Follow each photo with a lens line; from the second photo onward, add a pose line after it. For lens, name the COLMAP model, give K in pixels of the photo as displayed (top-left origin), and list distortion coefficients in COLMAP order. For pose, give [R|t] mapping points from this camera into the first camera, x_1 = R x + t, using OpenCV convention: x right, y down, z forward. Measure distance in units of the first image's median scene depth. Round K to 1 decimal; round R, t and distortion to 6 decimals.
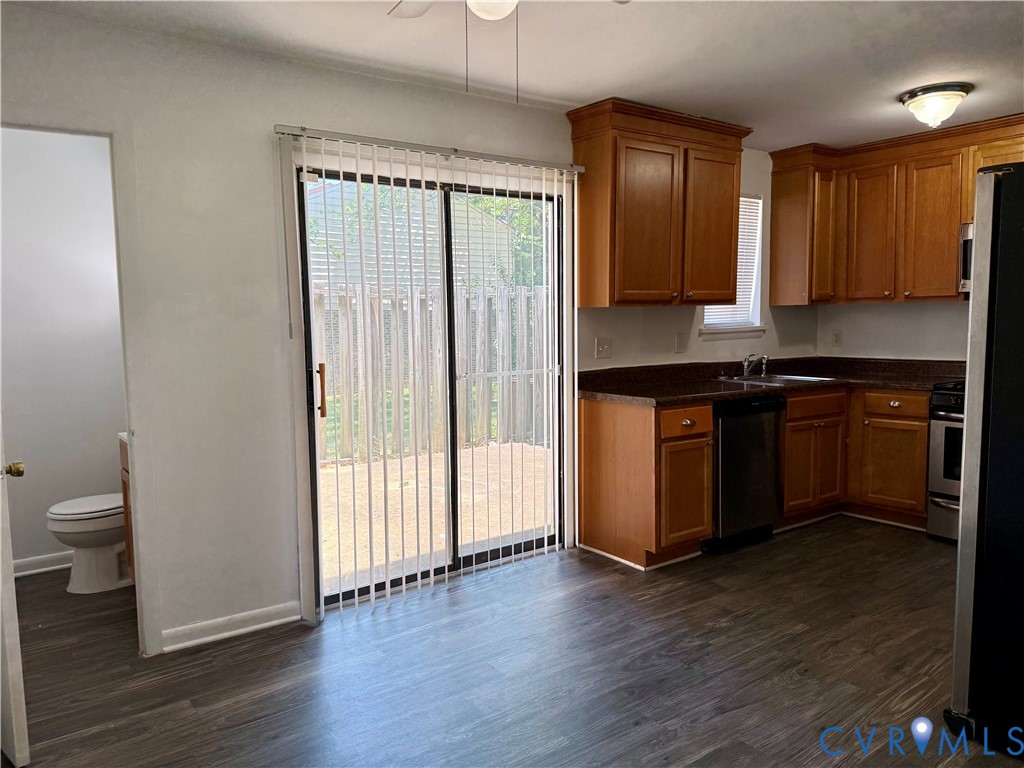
lens RADIAL K [[715.3, 0, 510.1], [0, 715.3, 390.8], [0, 0, 1]] dist [0.063692, -0.093412]
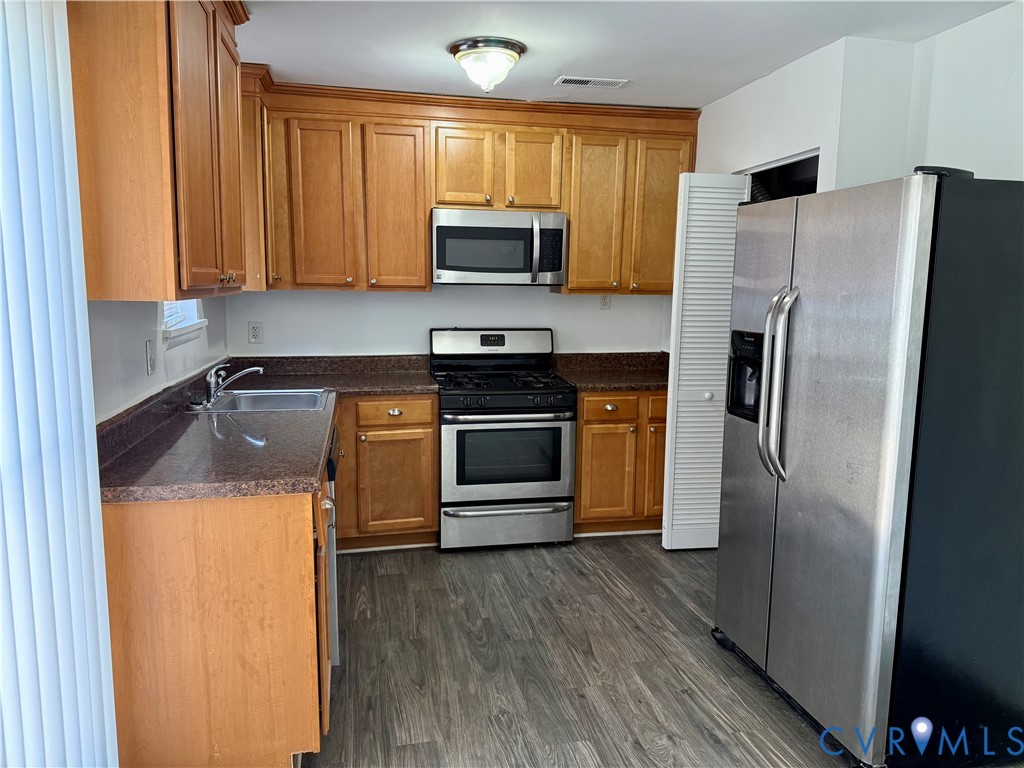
lens RADIAL K [[716.9, 0, 511.4], [0, 716.9, 385.6], [0, 0, 1]] dist [0.136260, -0.229265]
pose [[0.404484, -0.109264, 0.907994, -0.206954], [0.075455, 0.993439, 0.085933, -0.085724], [-0.911427, 0.033755, 0.410075, 0.594969]]
